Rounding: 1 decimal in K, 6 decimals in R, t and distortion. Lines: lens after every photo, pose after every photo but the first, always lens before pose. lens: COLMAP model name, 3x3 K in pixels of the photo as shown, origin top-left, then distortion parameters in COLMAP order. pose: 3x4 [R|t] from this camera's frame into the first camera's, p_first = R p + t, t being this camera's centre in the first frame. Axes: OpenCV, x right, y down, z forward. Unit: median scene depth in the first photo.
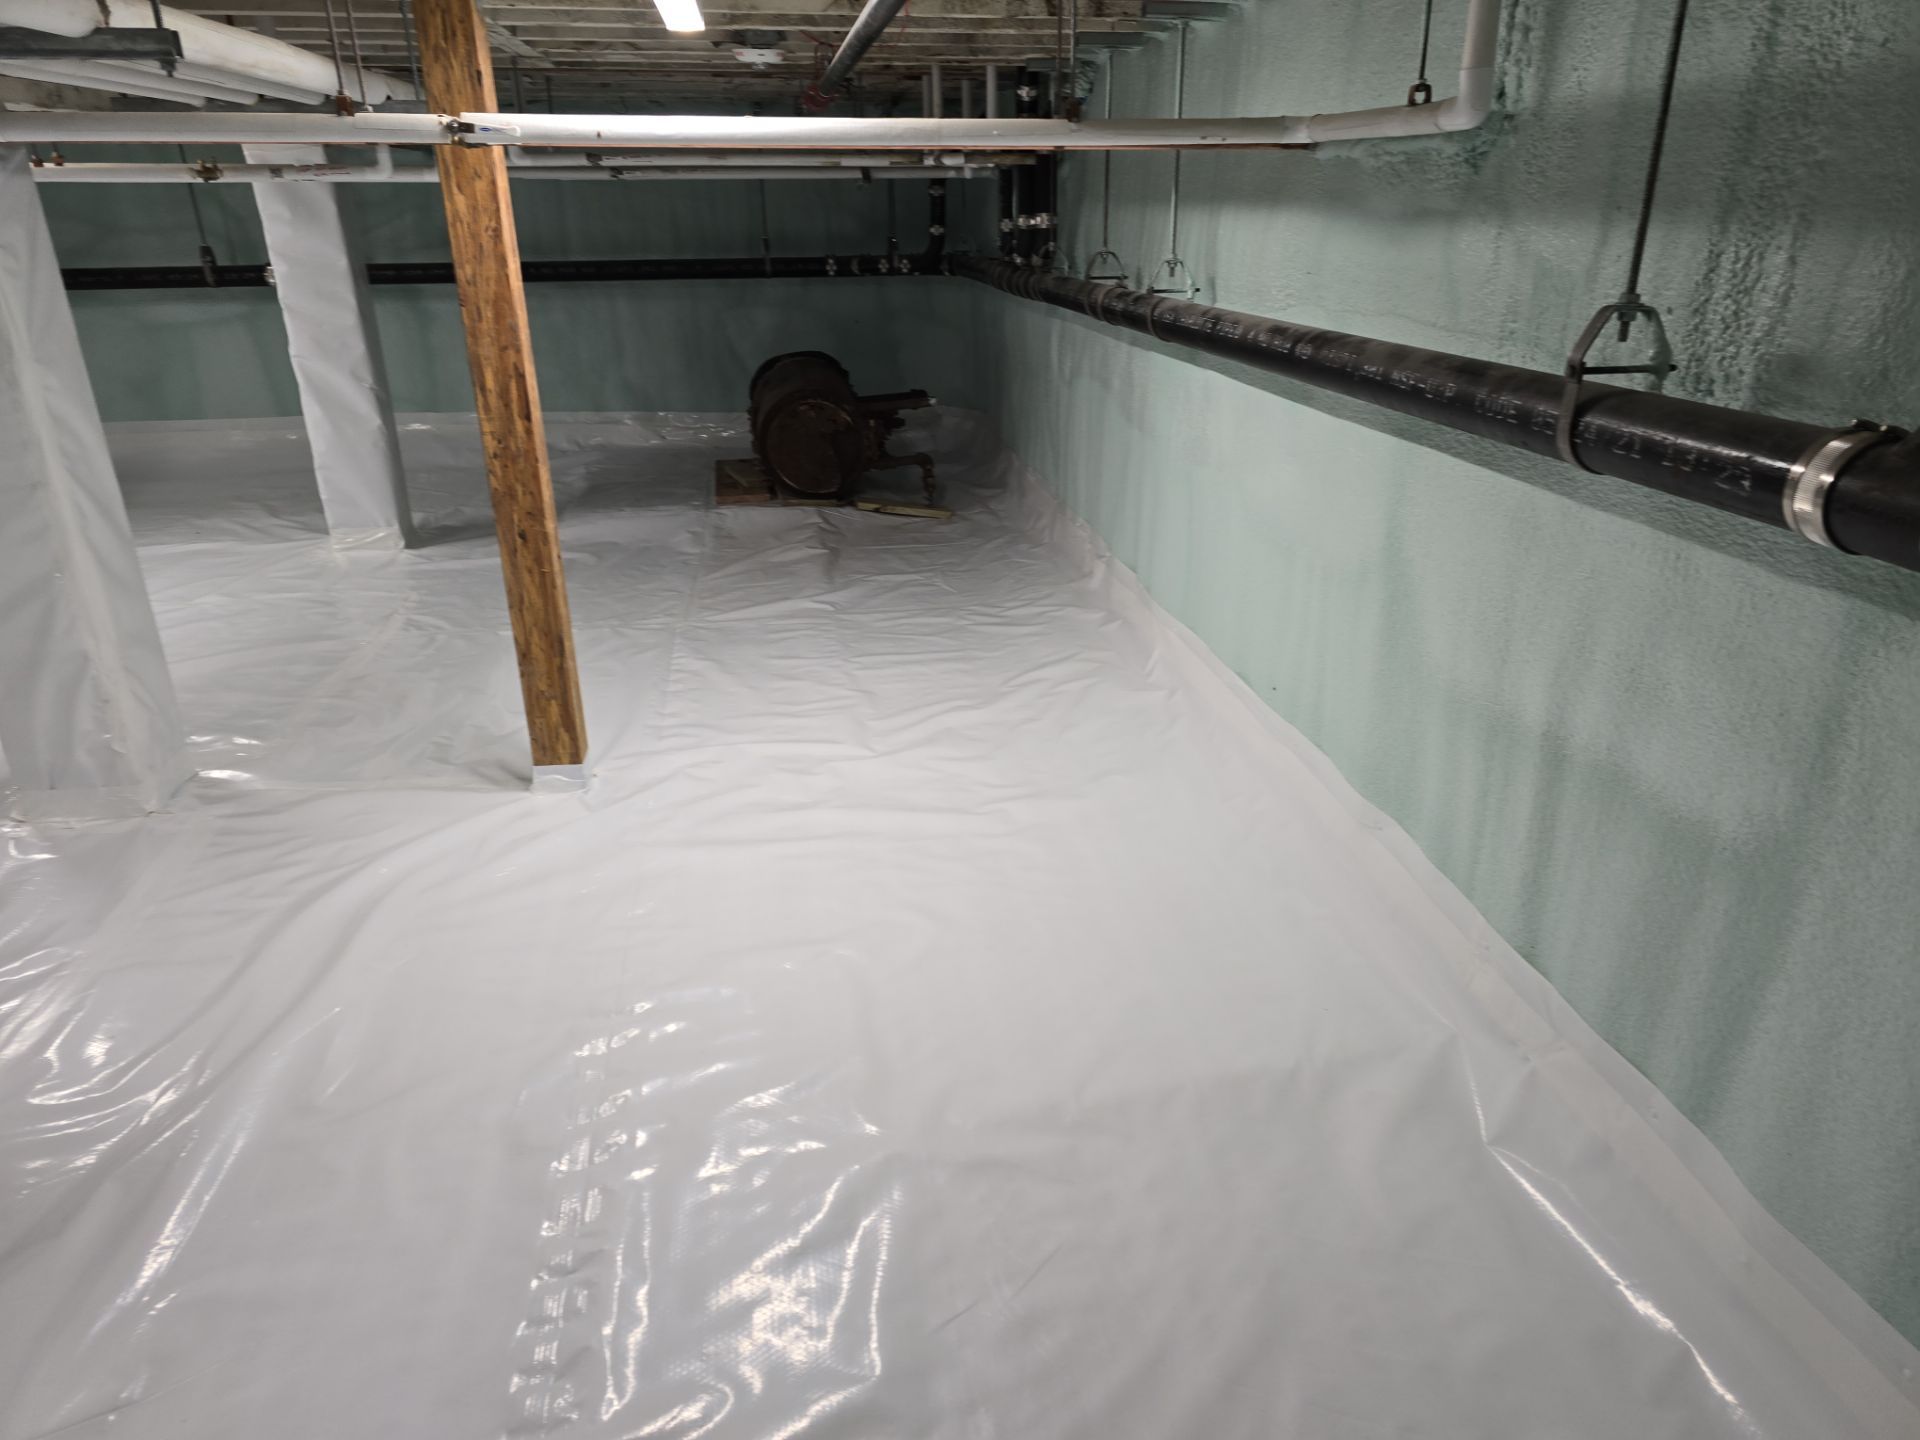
lens RADIAL K [[1286.2, 0, 978.9], [0, 1286.2, 731.9], [0, 0, 1]] dist [0.067957, -0.062224]
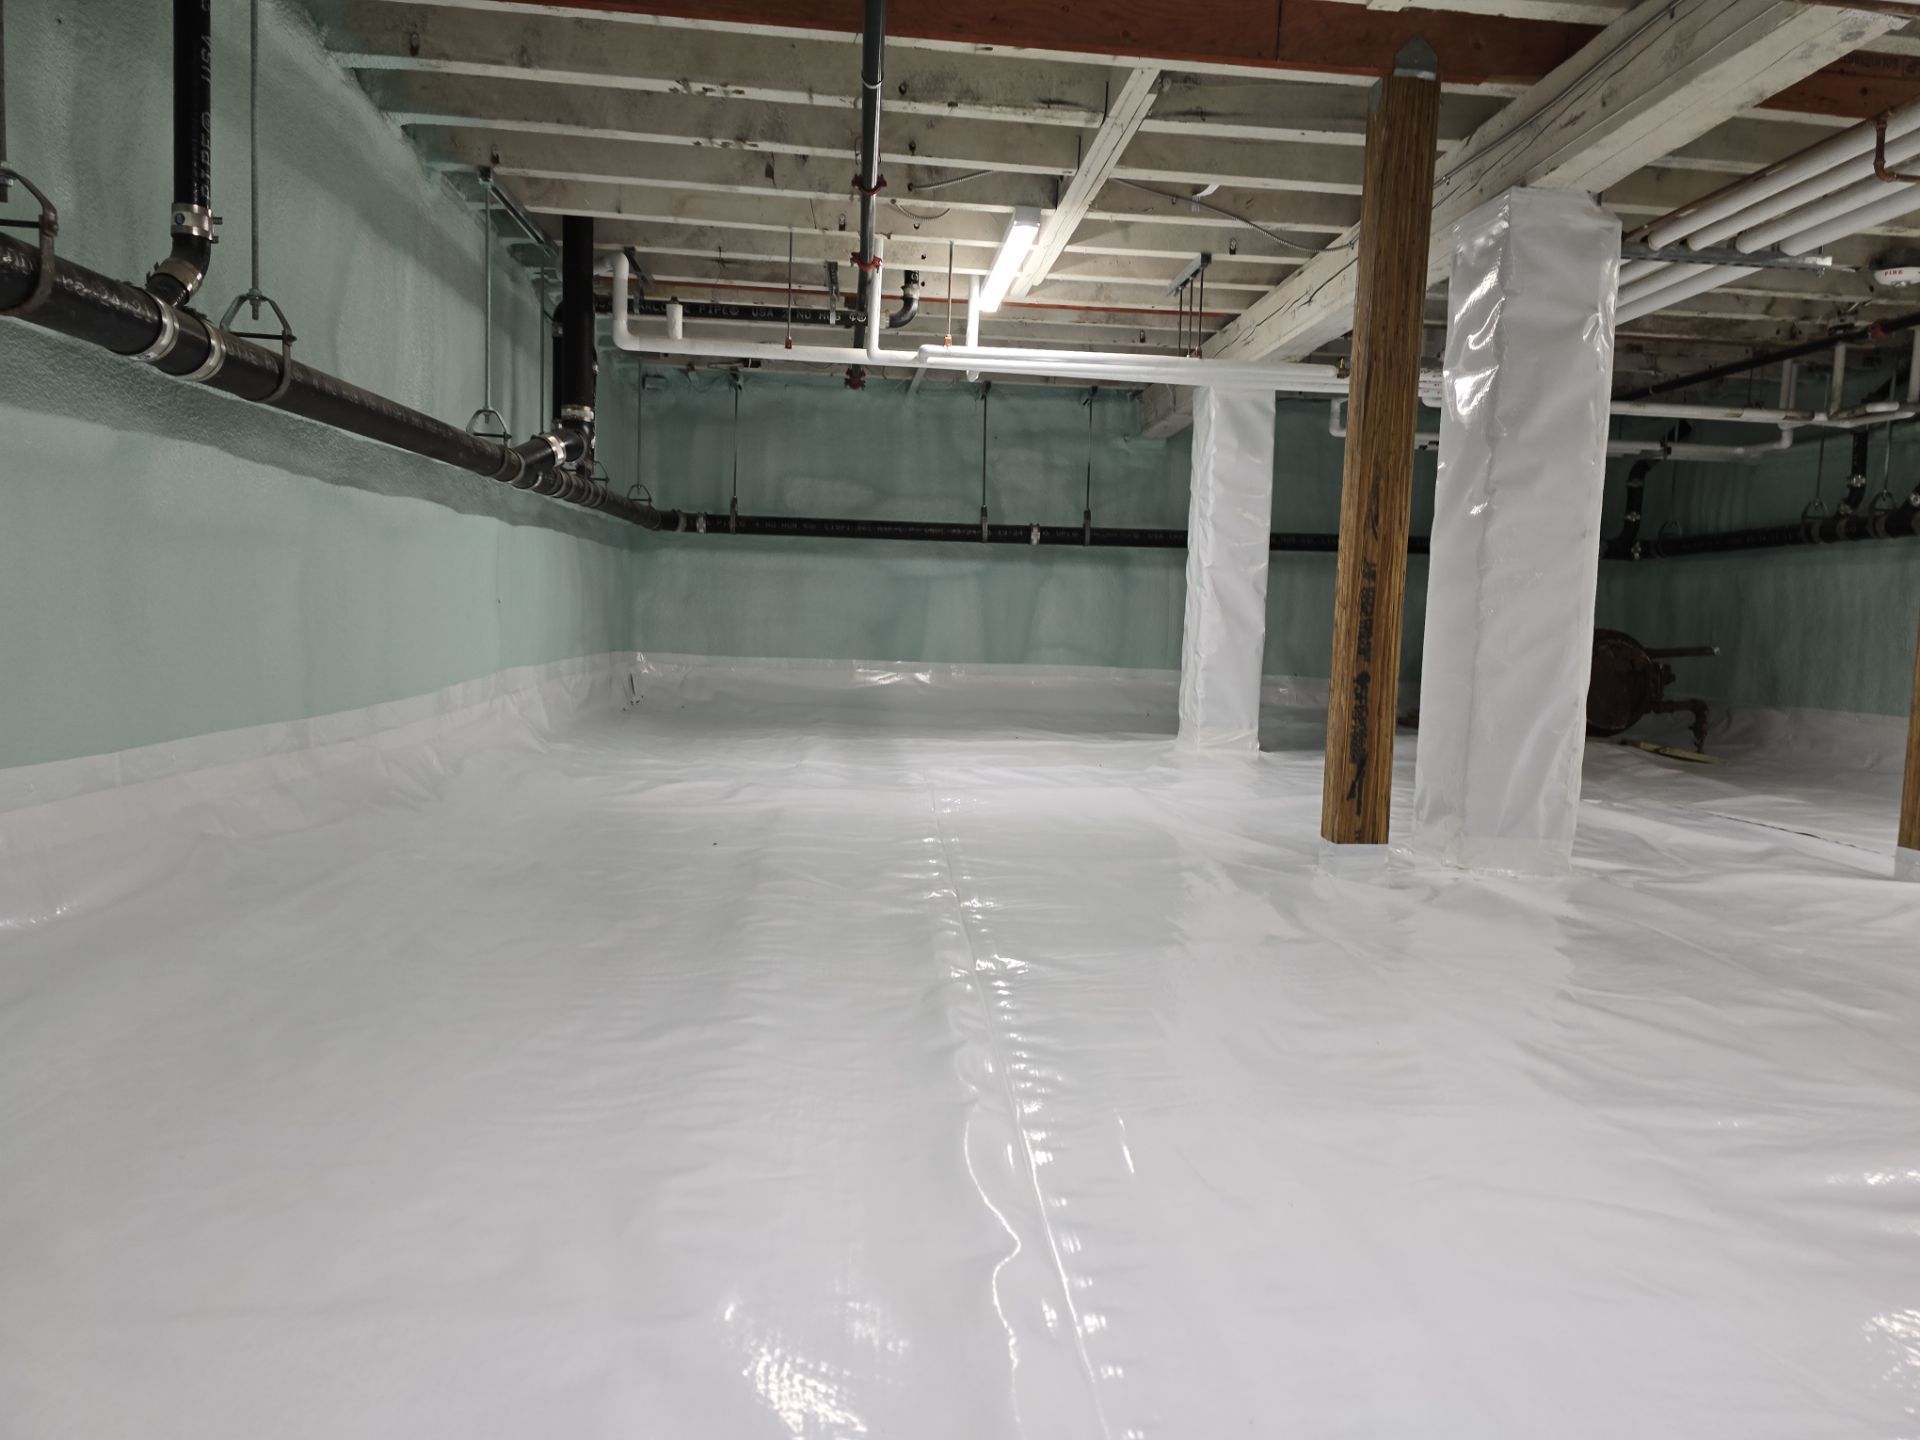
lens RADIAL K [[1286.2, 0, 960.8], [0, 1286.2, 722.4], [0, 0, 1]] dist [0.067957, -0.062224]
pose [[0.996074, 0.045574, -0.075898, -0.709330], [-0.066690, 0.950101, -0.304731, 0.197024], [0.058223, 0.308596, 0.949410, 0.004417]]
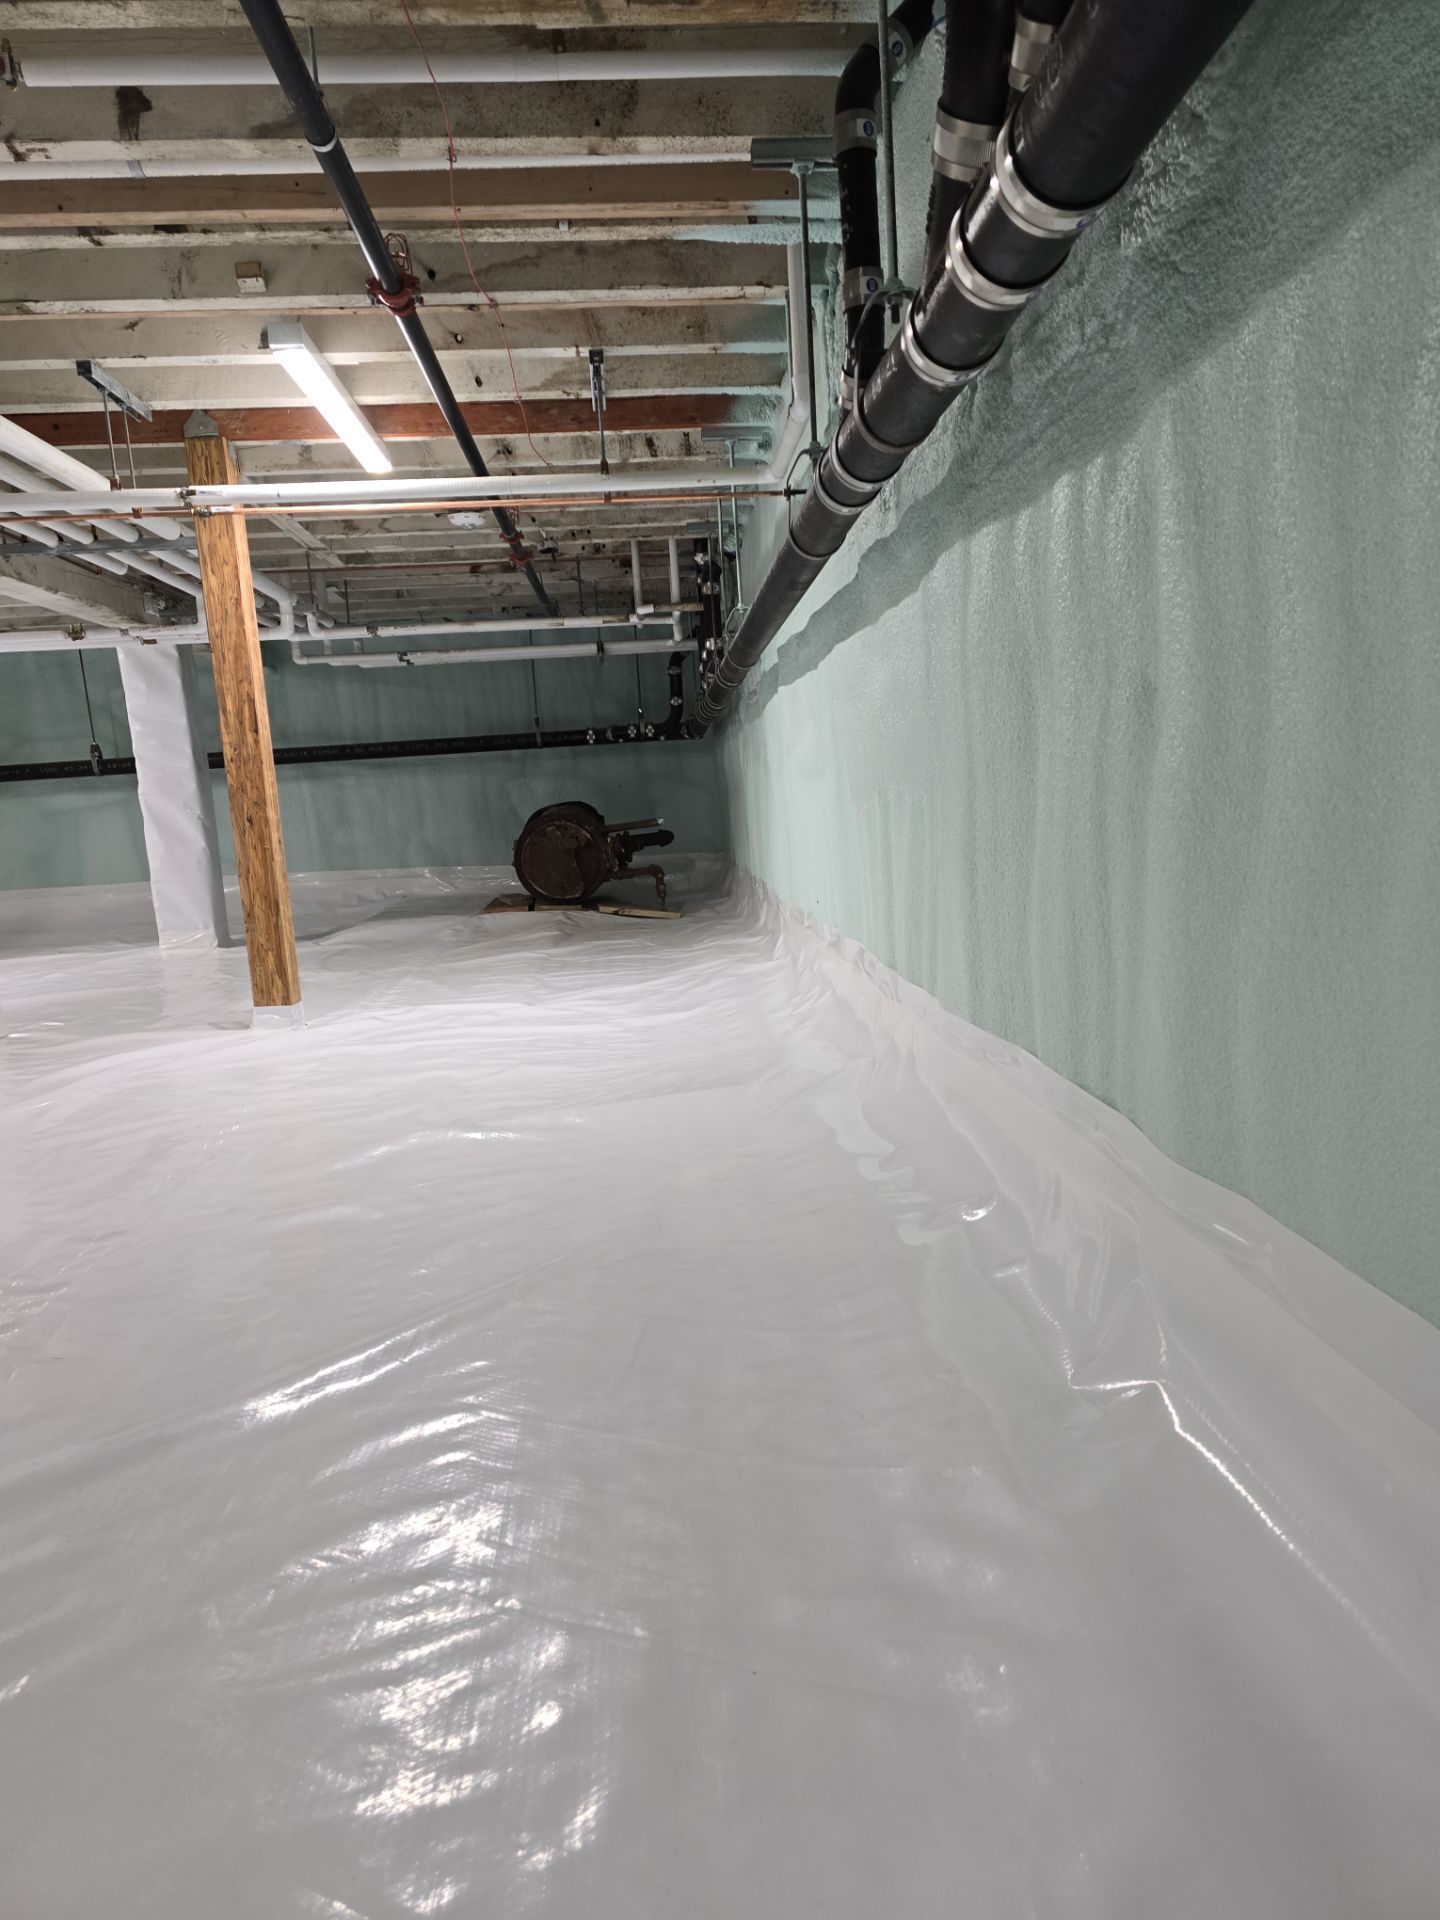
lens RADIAL K [[1286.2, 0, 725.6], [0, 1286.2, 978.8], [0, 0, 1]] dist [0.067957, -0.062224]
pose [[0.994525, -0.042926, -0.095275, 0.168187], [0.018313, 0.969218, -0.245522, 0.227810], [0.102881, 0.242433, 0.964698, -0.127796]]
